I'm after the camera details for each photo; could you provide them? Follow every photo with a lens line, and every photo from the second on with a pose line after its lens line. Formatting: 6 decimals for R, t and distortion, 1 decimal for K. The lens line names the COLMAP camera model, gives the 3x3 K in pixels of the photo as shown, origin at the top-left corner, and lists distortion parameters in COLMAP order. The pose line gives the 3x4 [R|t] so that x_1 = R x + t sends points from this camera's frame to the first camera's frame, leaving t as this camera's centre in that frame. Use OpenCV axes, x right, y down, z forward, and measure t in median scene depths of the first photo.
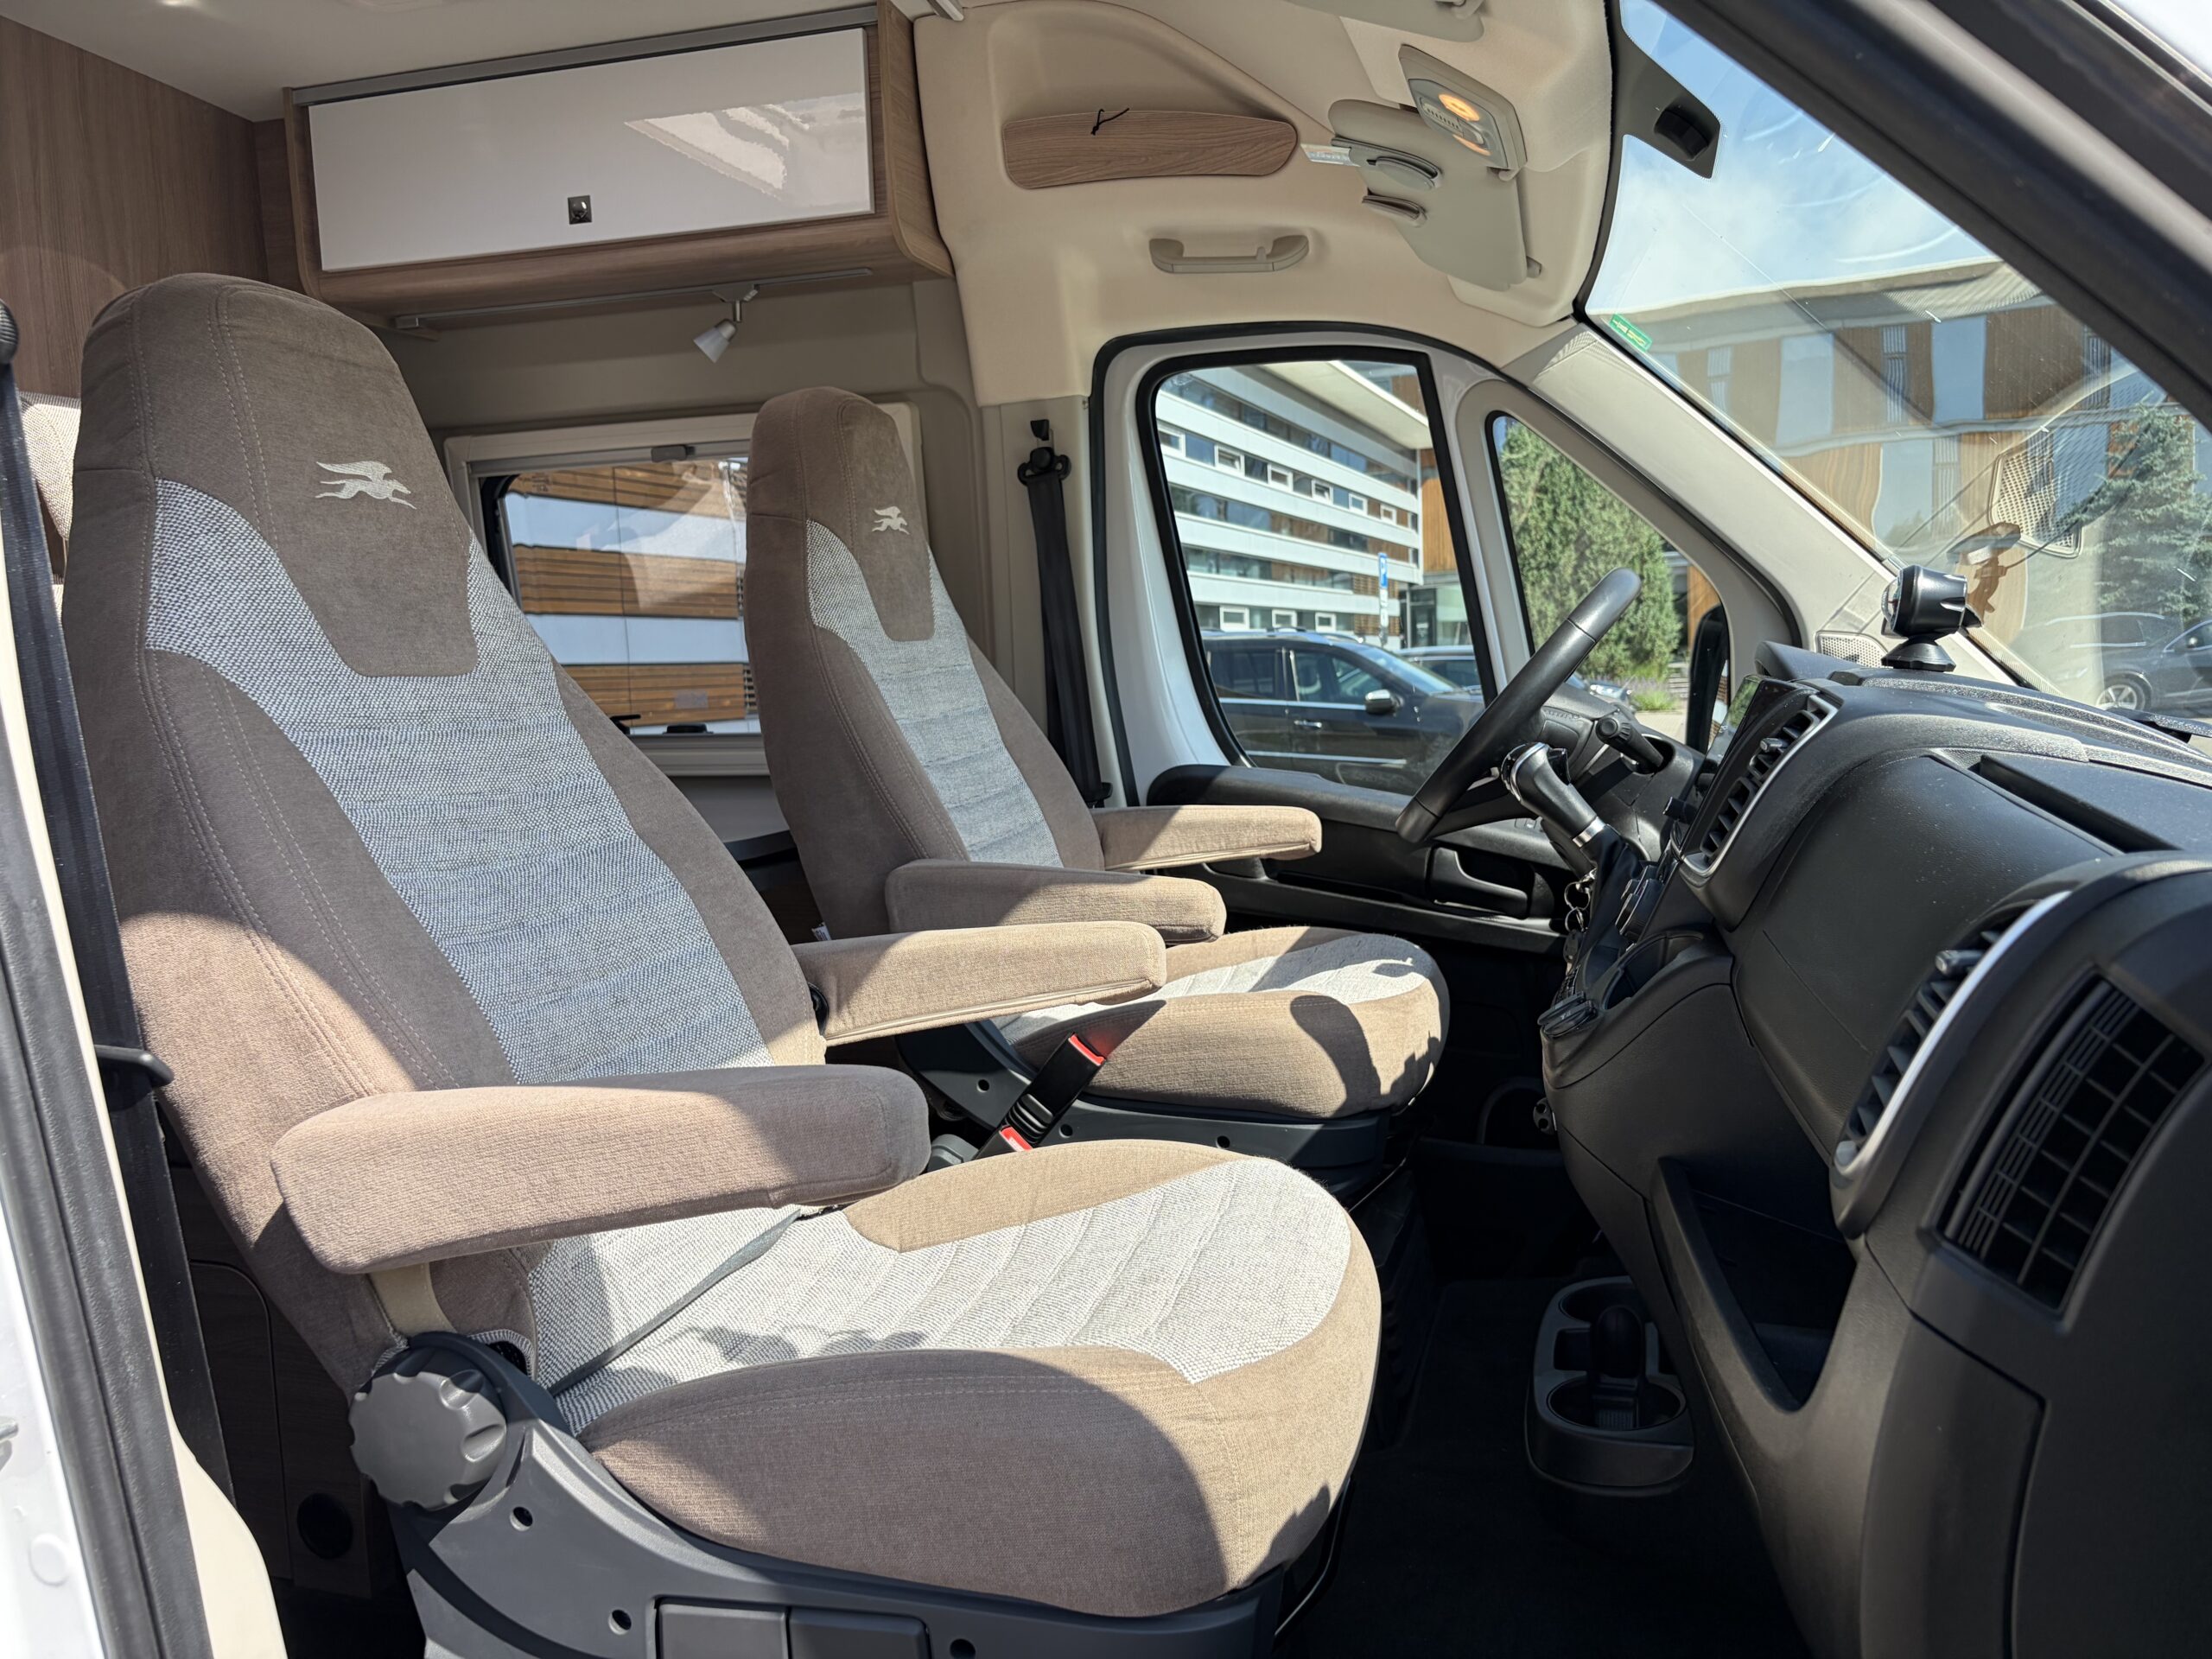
lens RADIAL K [[1690.2, 0, 1101.4], [0, 1690.2, 874.9], [0, 0, 1]] dist [-0.001702, 0.000059]
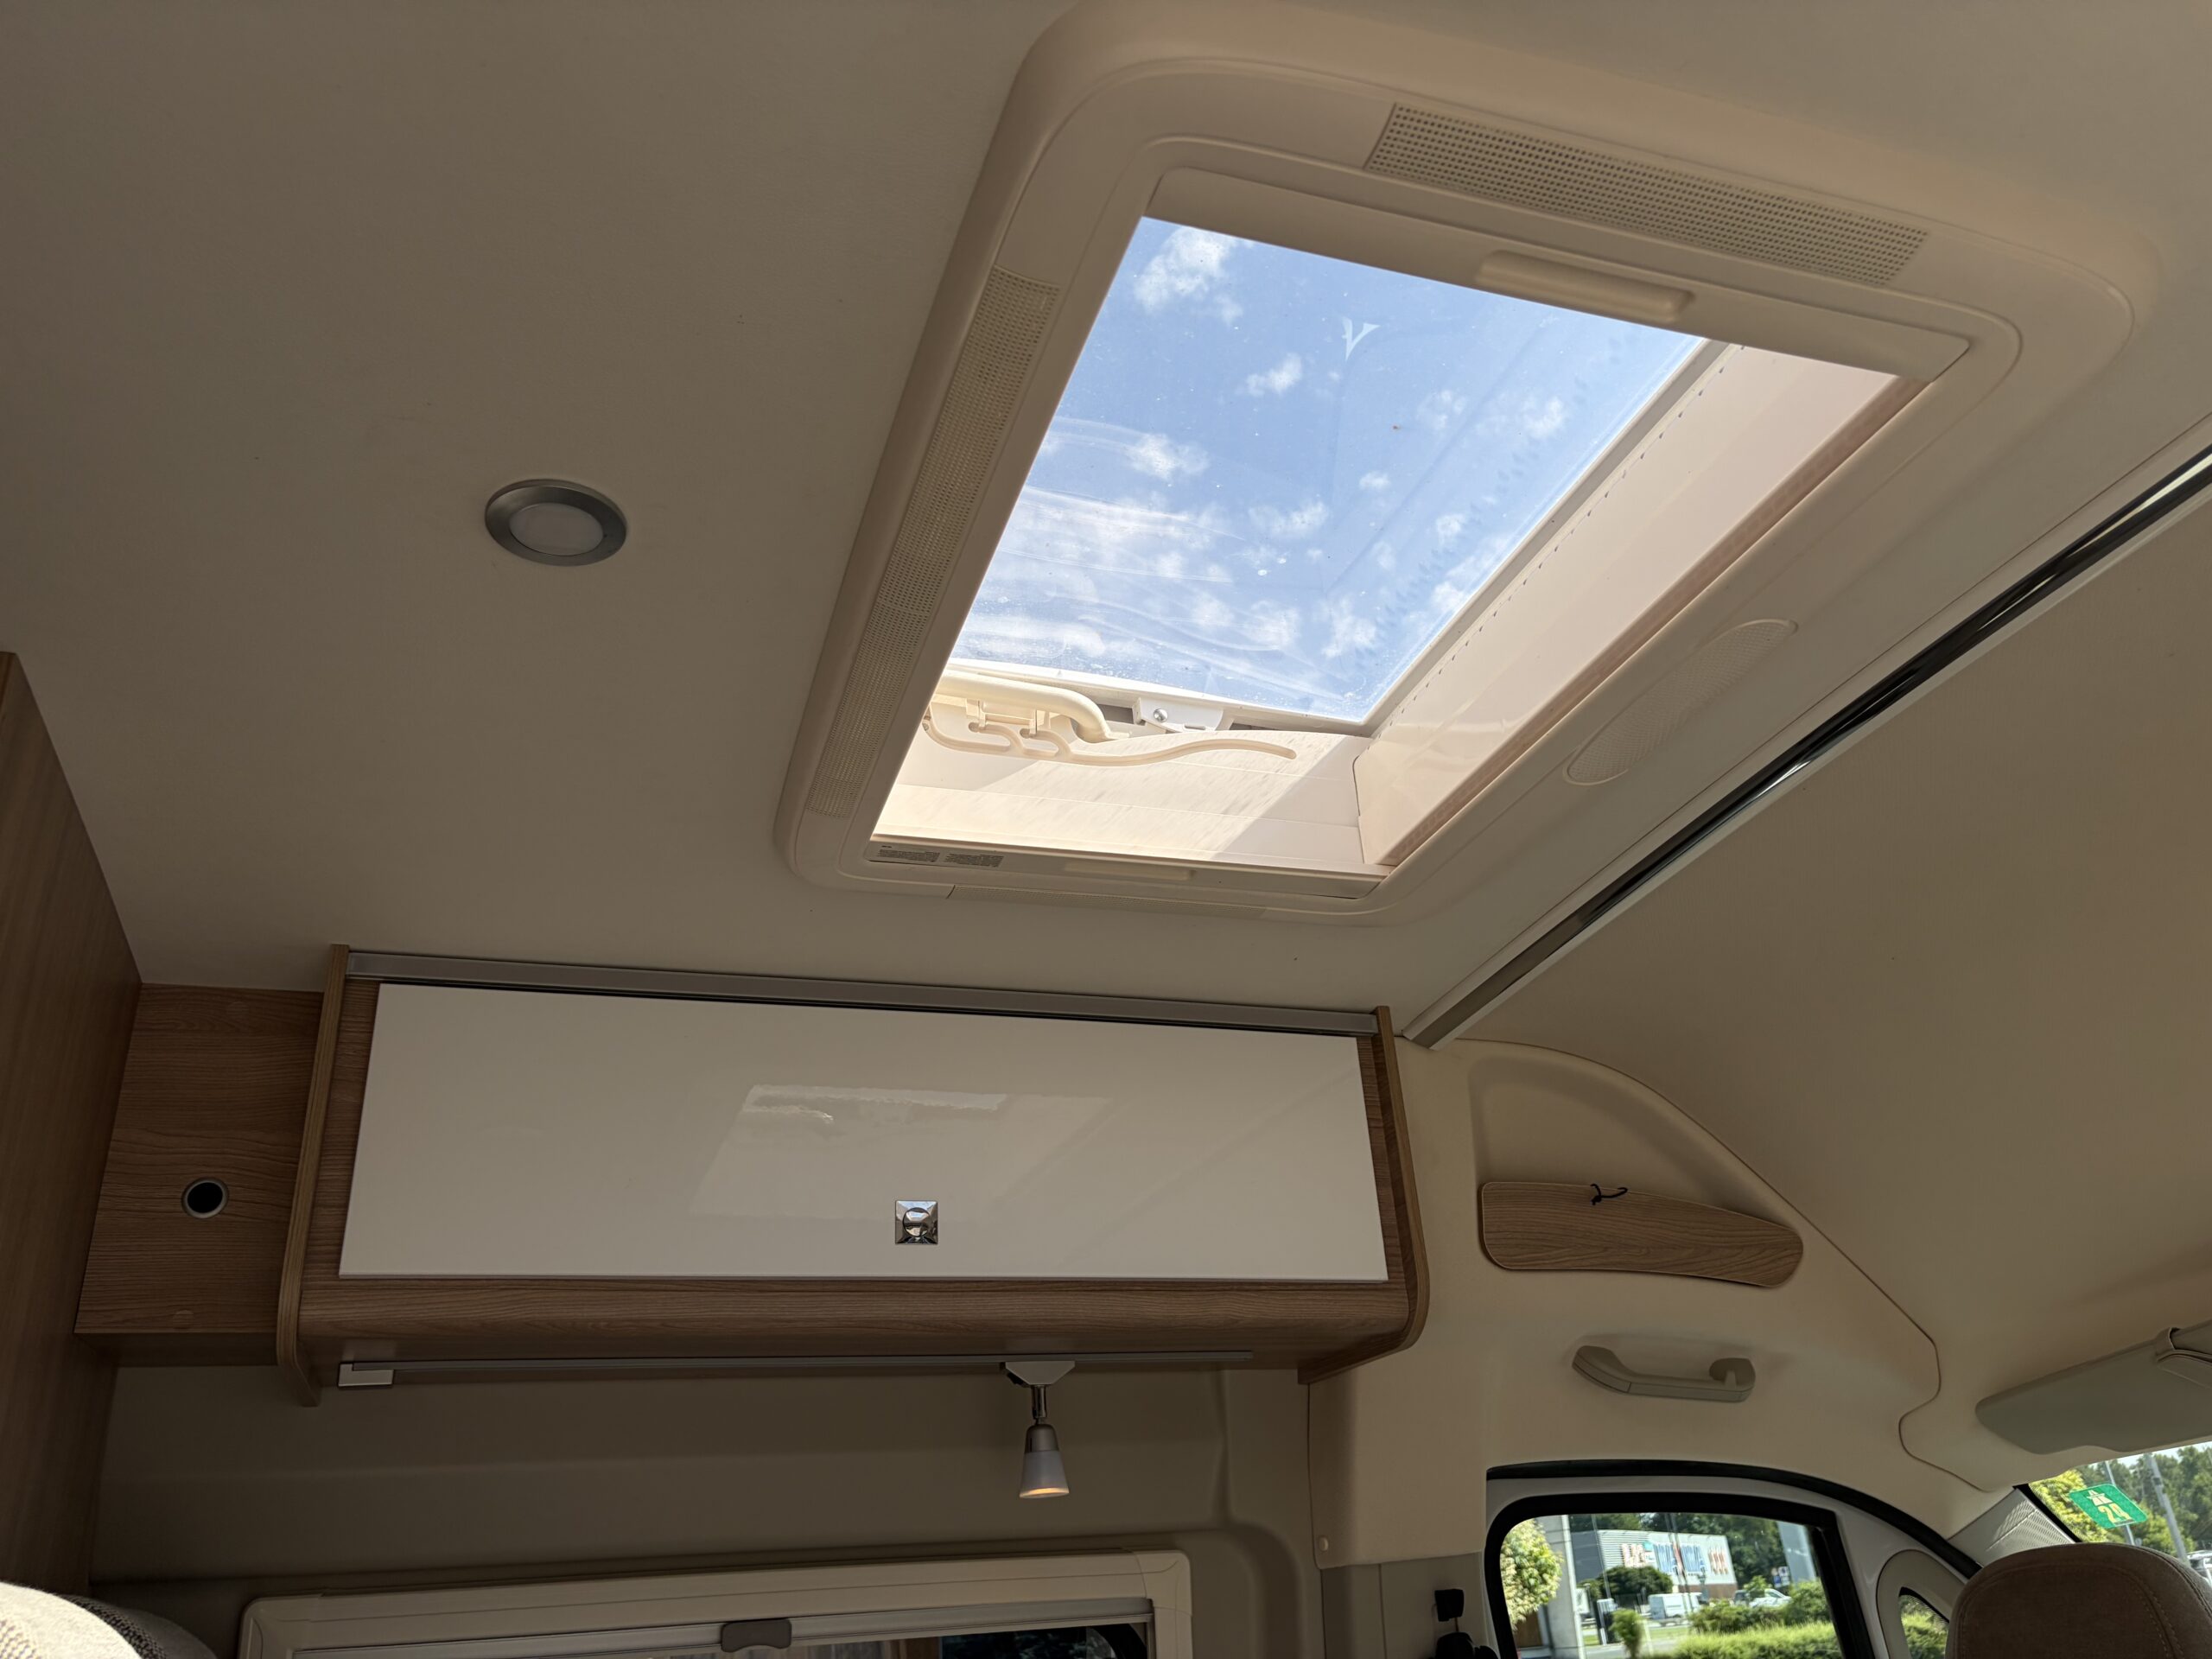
lens RADIAL K [[1704.1, 0, 1119.5], [0, 1704.1, 828.0], [0, 0, 1]] dist [0.011877, 0.007895]
pose [[0.808826, 0.235115, 0.539000, -0.613401], [0.116884, 0.834025, -0.539204, -0.176678], [-0.576315, 0.499123, 0.647099, 0.497542]]
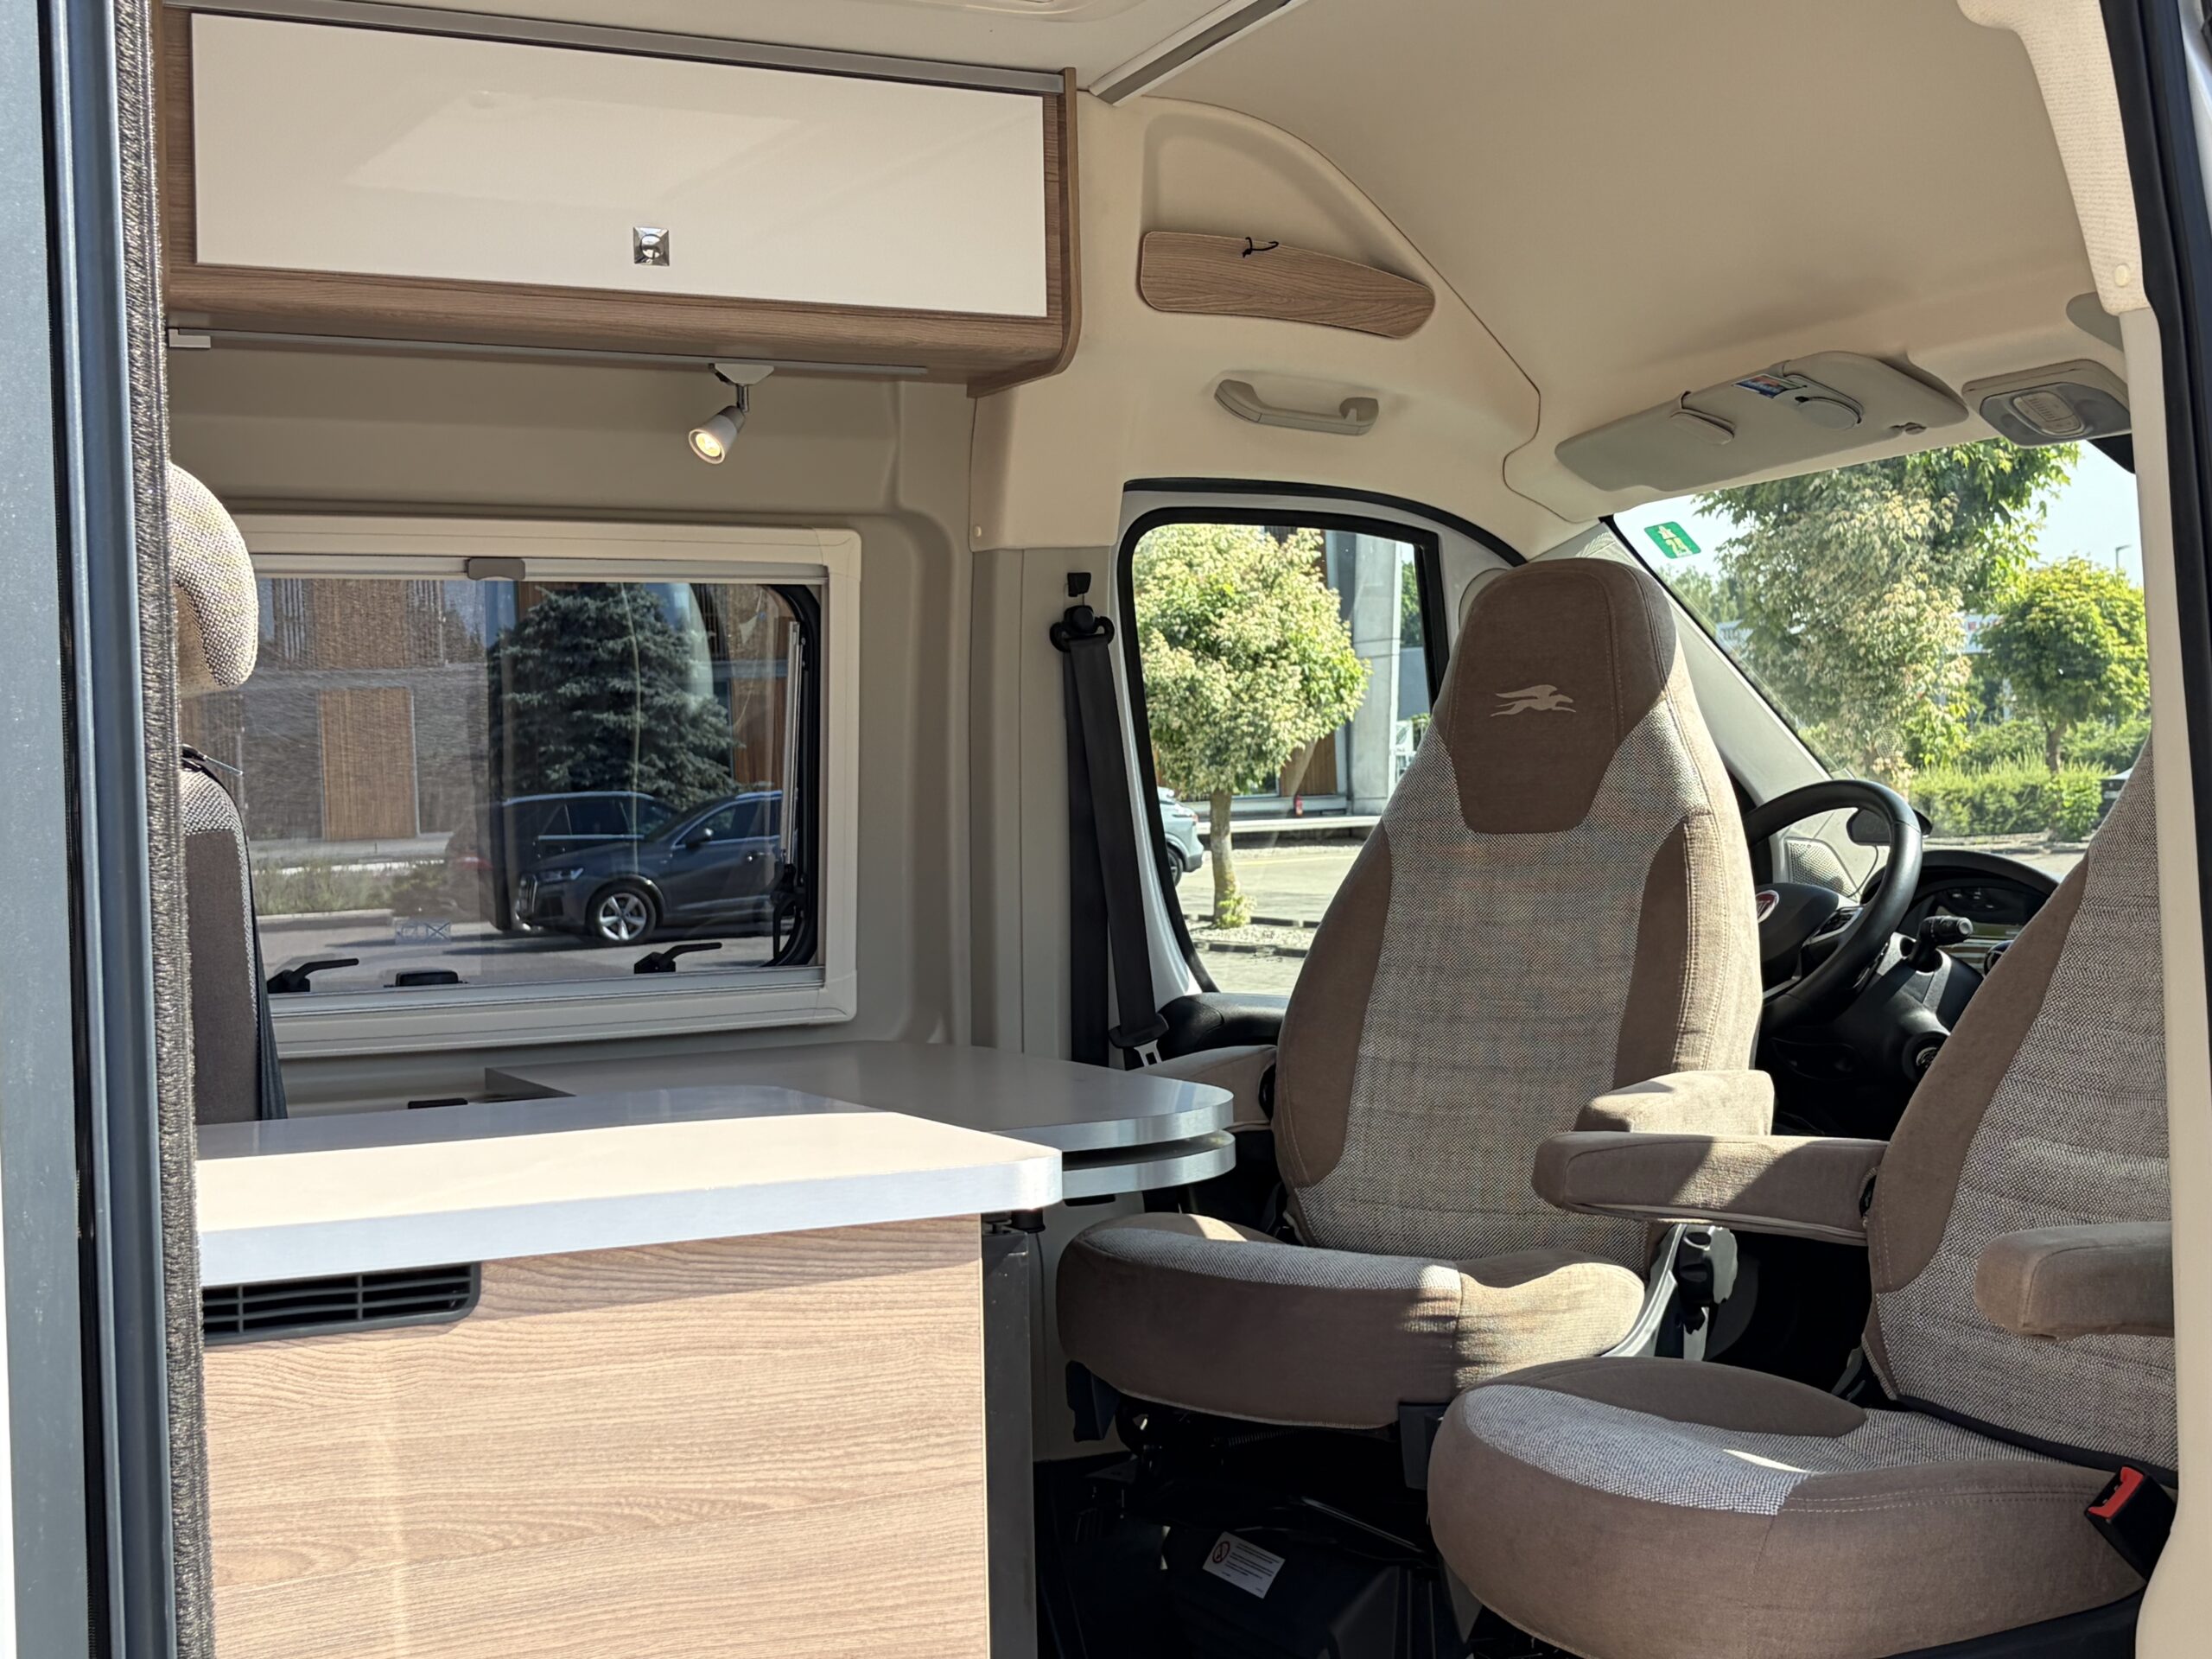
lens RADIAL K [[2996.3, 0, 1106.0], [0, 2996.3, 829.5], [0, 0, 1]] dist [0.105633, -0.053382]
pose [[0.721014, 0.002723, 0.692915, -1.058485], [0.091977, 0.990767, -0.099600, -0.005124], [-0.686789, 0.135545, 0.714107, -0.010029]]
